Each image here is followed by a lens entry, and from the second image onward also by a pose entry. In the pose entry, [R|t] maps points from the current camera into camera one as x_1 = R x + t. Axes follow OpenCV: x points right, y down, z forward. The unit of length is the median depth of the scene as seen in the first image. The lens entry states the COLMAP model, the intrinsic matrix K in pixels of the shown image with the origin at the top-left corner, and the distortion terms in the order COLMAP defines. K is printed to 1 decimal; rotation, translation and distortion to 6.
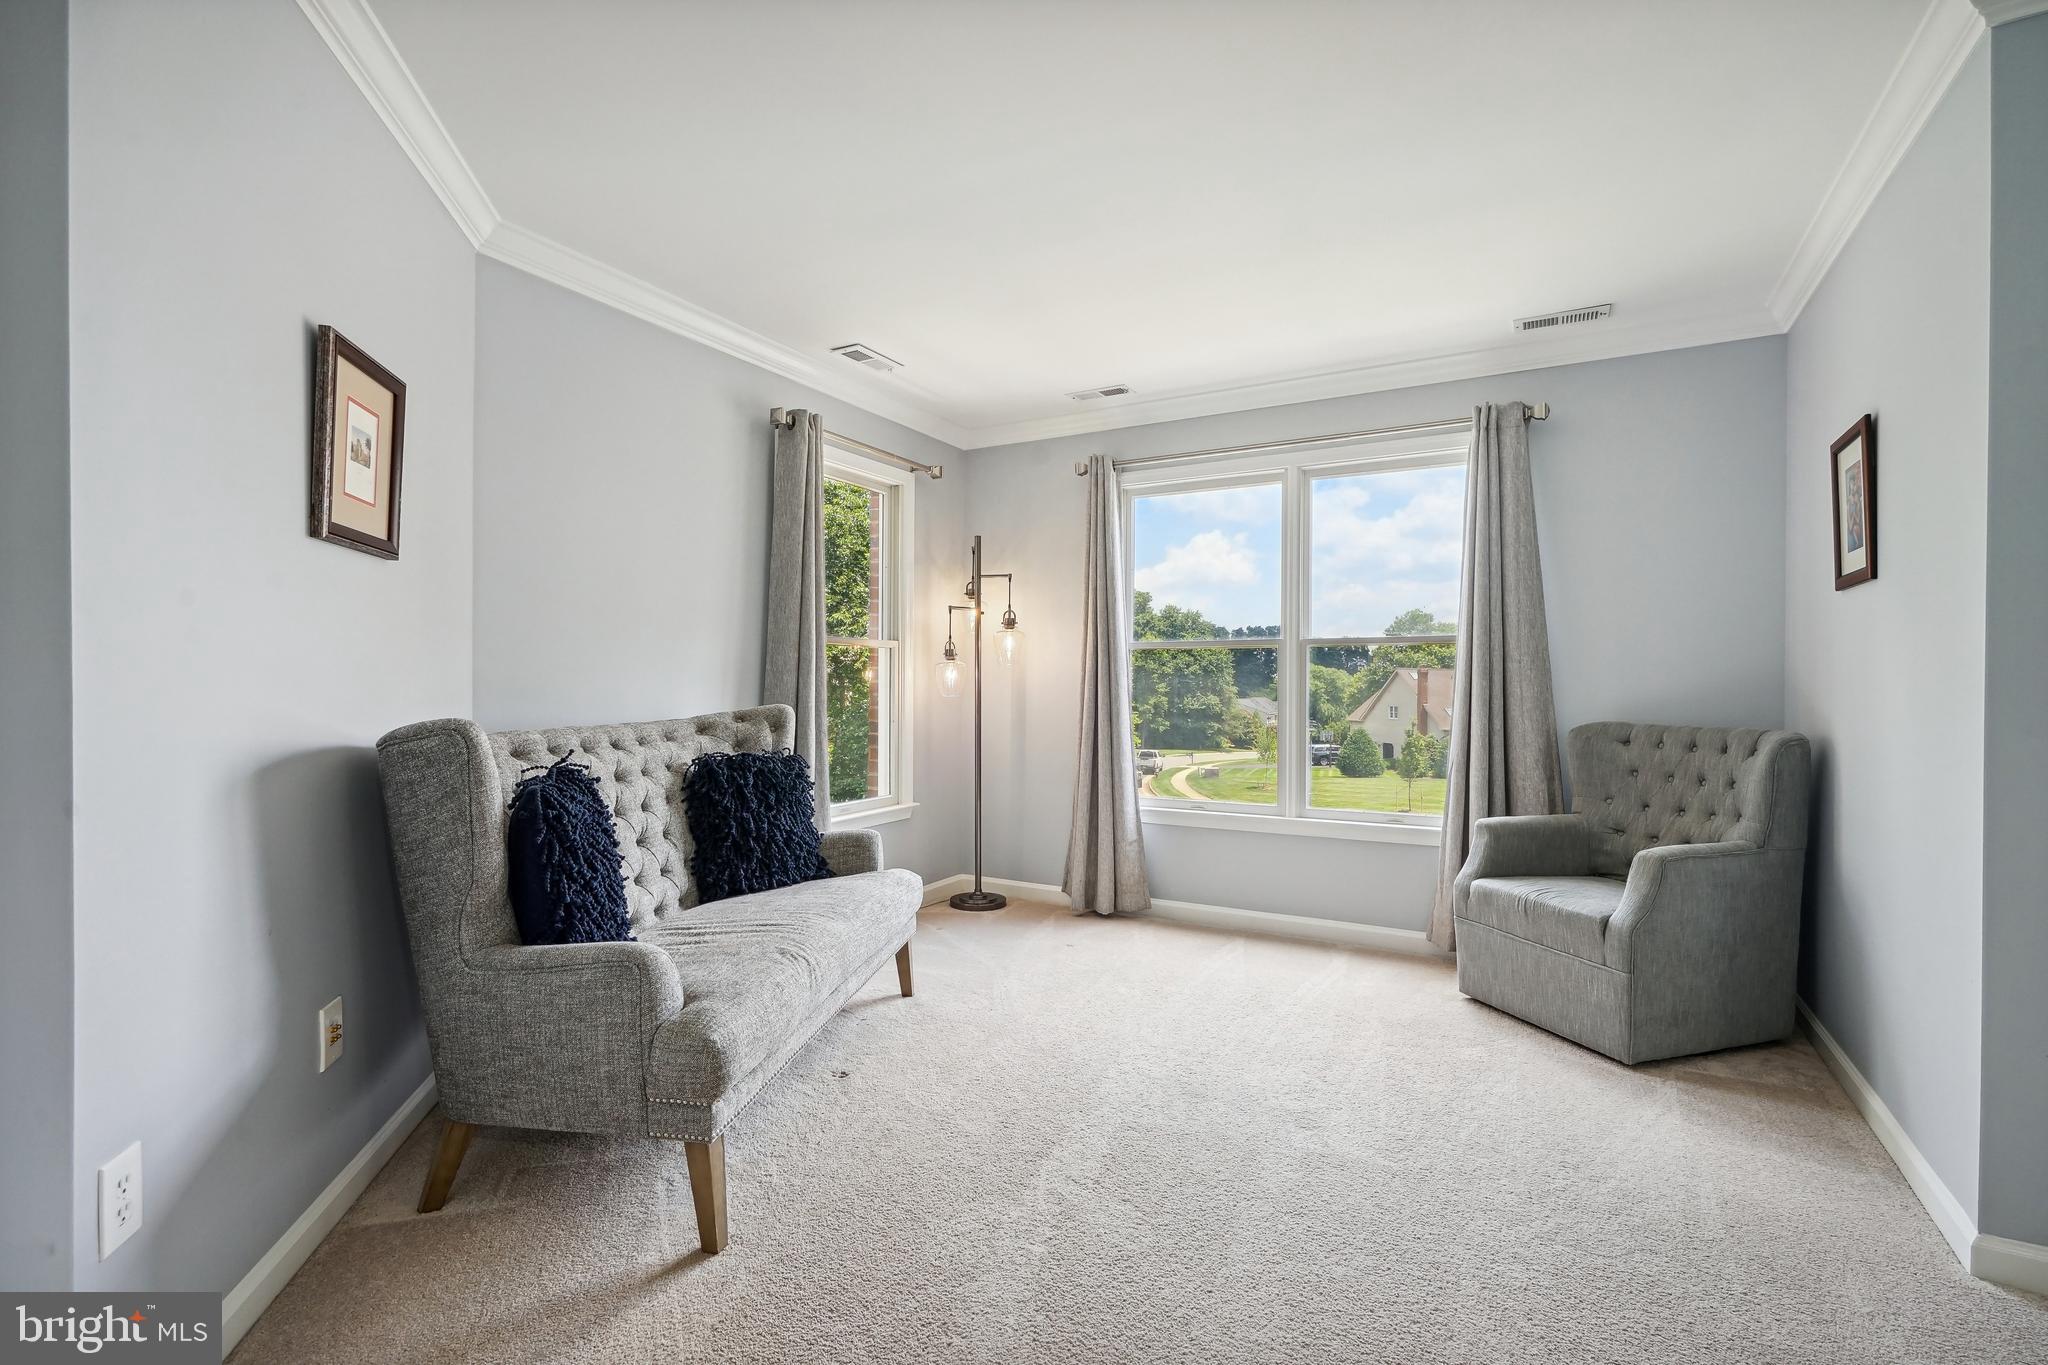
lens RADIAL K [[920.9, 0, 1030.1], [0, 920.9, 680.9], [0, 0, 1]] dist [-0.005824, 0.003319]
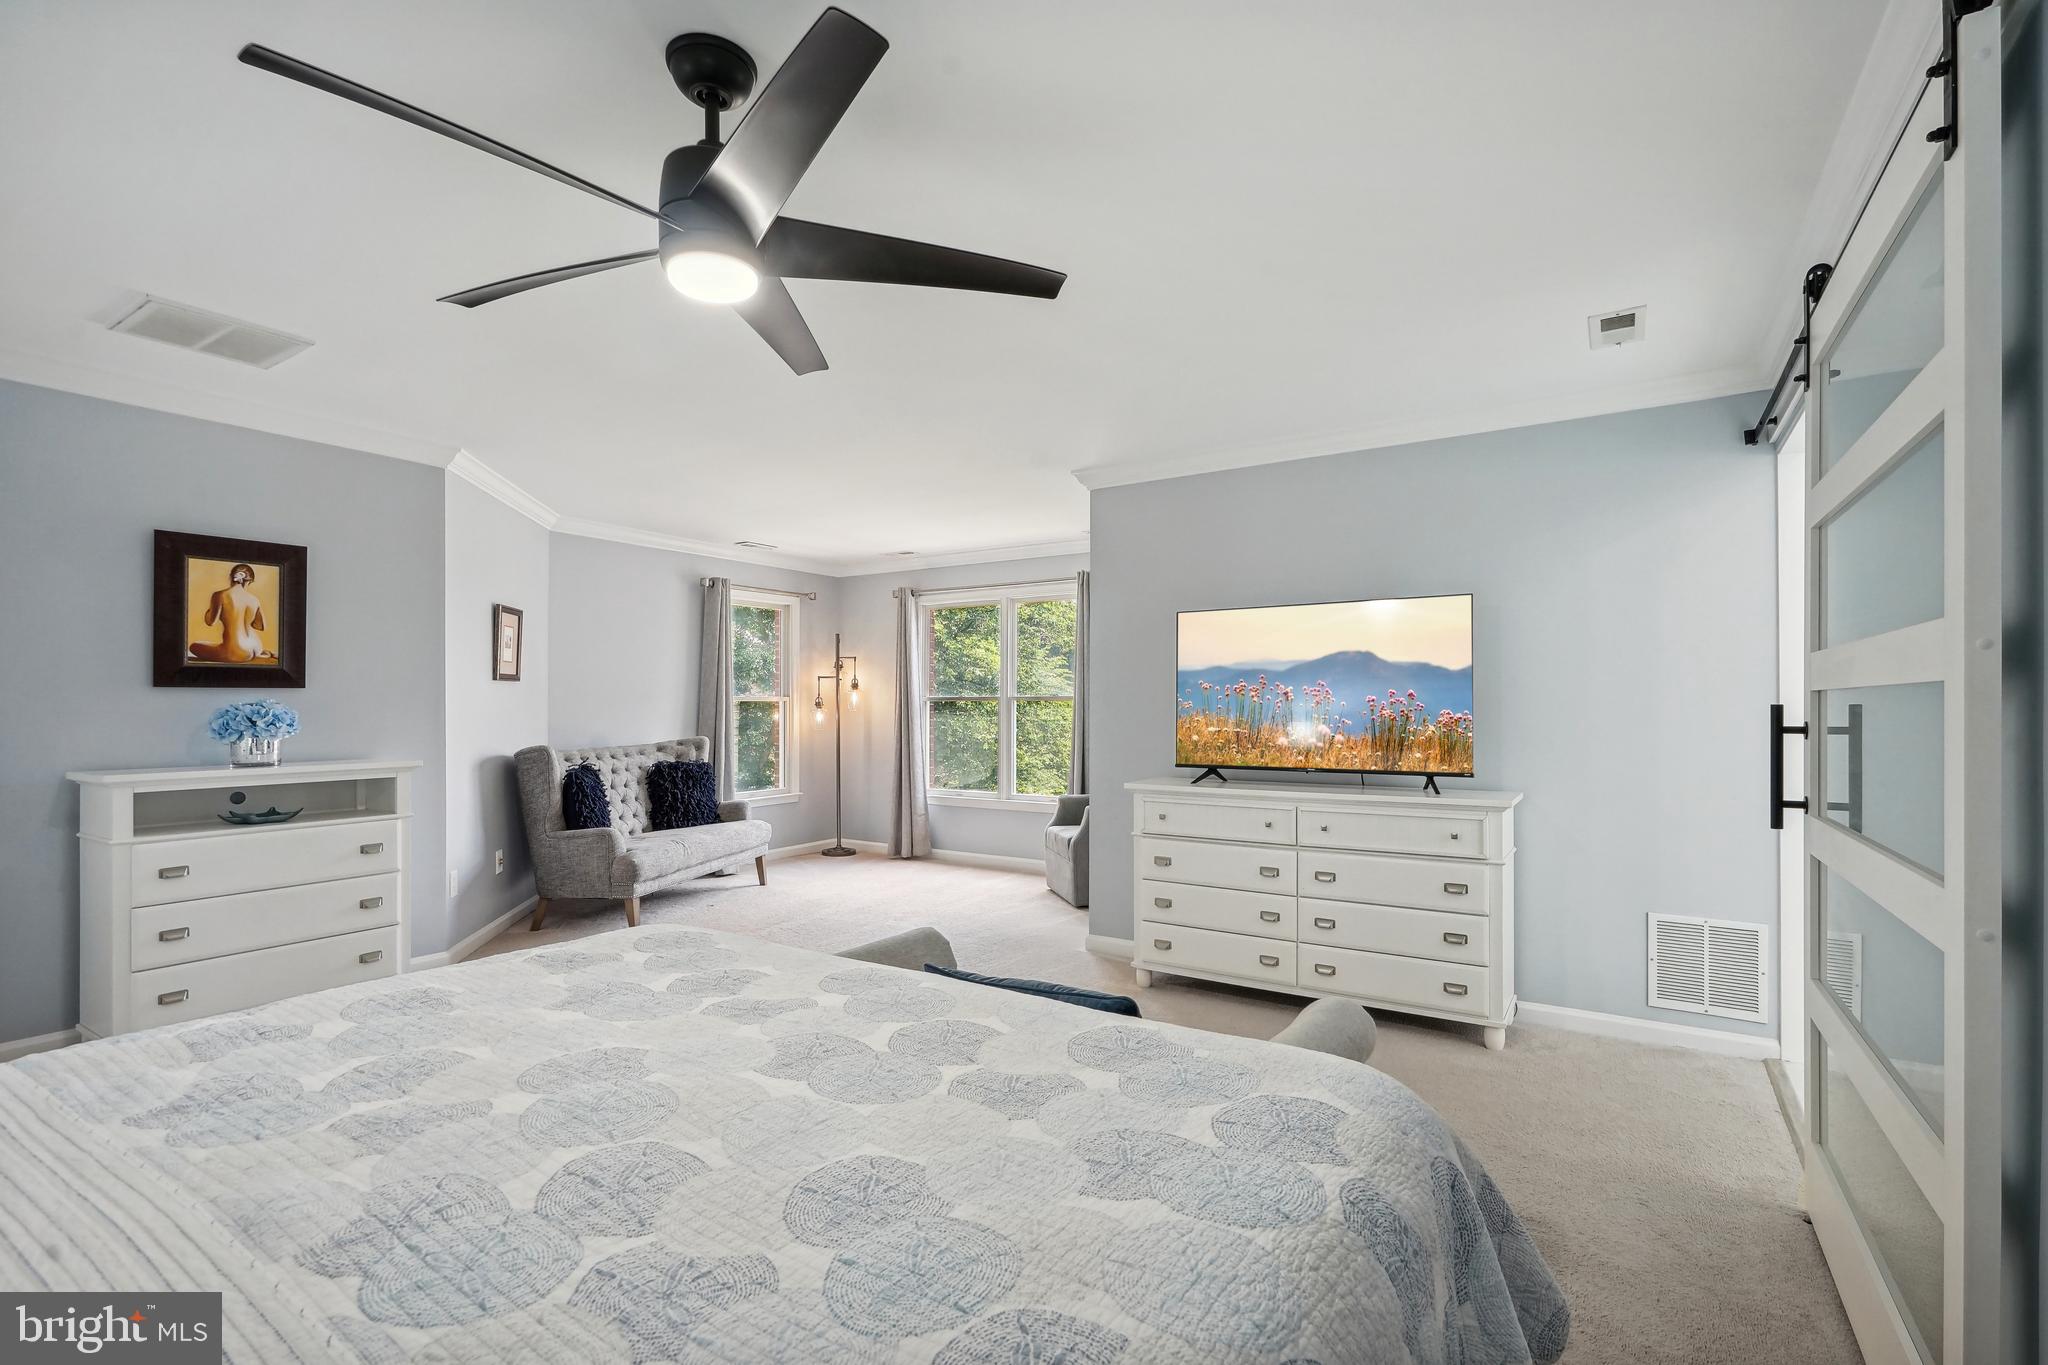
lens RADIAL K [[920.9, 0, 1024.2], [0, 920.9, 693.5], [0, 0, 1]] dist [-0.005824, 0.003319]
pose [[0.998136, -0.005405, -0.060789, 0.588867], [0.004962, 0.999960, -0.007443, -0.052277], [0.060826, 0.007128, 0.998123, -0.999327]]
